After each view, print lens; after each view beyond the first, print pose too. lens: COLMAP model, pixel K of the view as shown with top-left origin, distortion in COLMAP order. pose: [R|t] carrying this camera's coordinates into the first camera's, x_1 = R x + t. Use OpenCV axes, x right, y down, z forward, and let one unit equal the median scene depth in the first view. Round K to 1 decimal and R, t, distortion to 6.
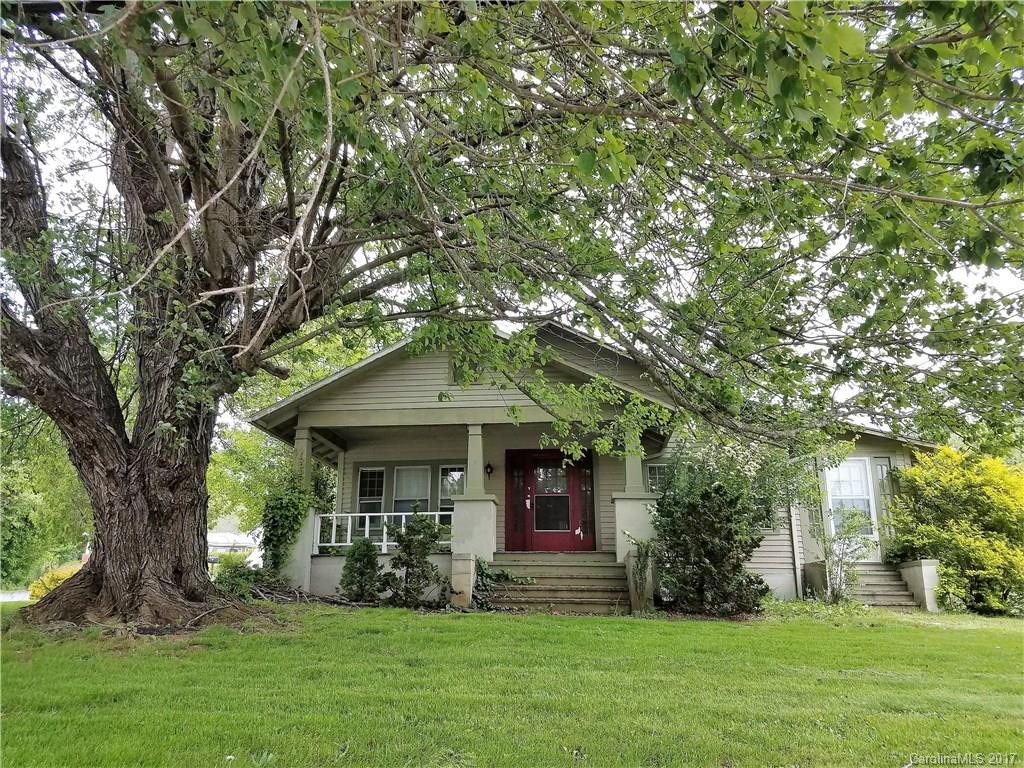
lens RADIAL K [[761.2, 0, 510.9], [0, 761.2, 396.1], [0, 0, 1]] dist [0.141384, -0.239647]
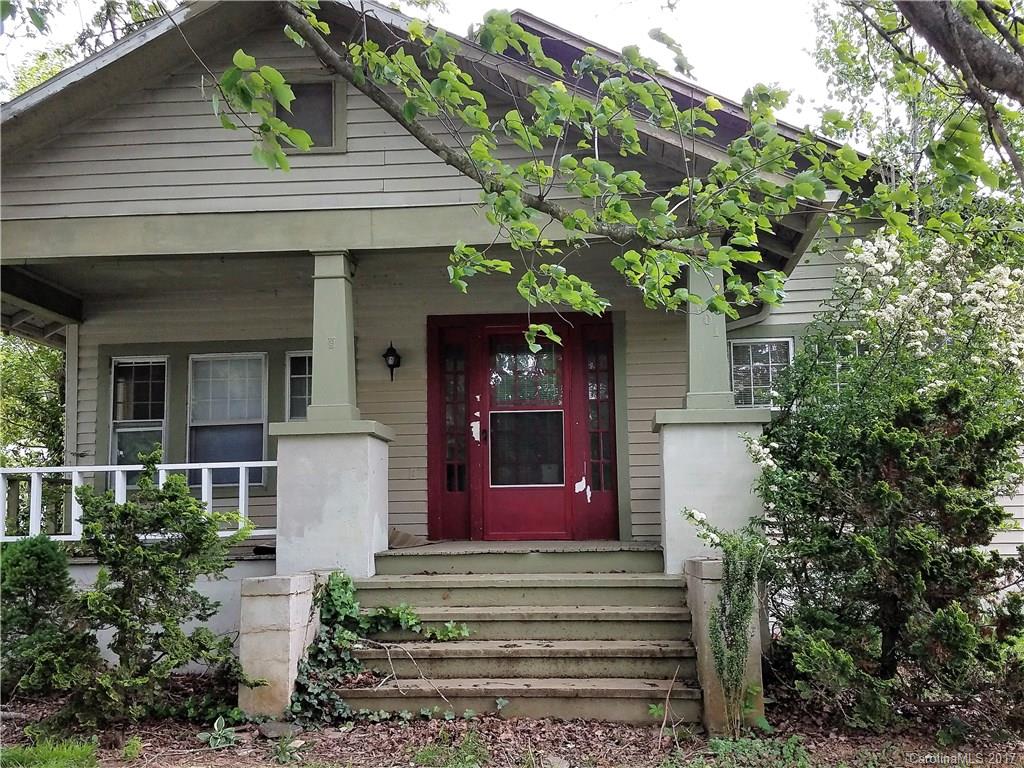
lens RADIAL K [[1047.4, 0, 511.3], [0, 1047.4, 445.0], [0, 0, 1]] dist [0.157172, -0.000778]
pose [[0.999851, -0.017285, -0.000332, 0.052074], [0.017060, 0.983358, 0.180878, 0.038948], [-0.002800, -0.180857, 0.983505, 0.422093]]
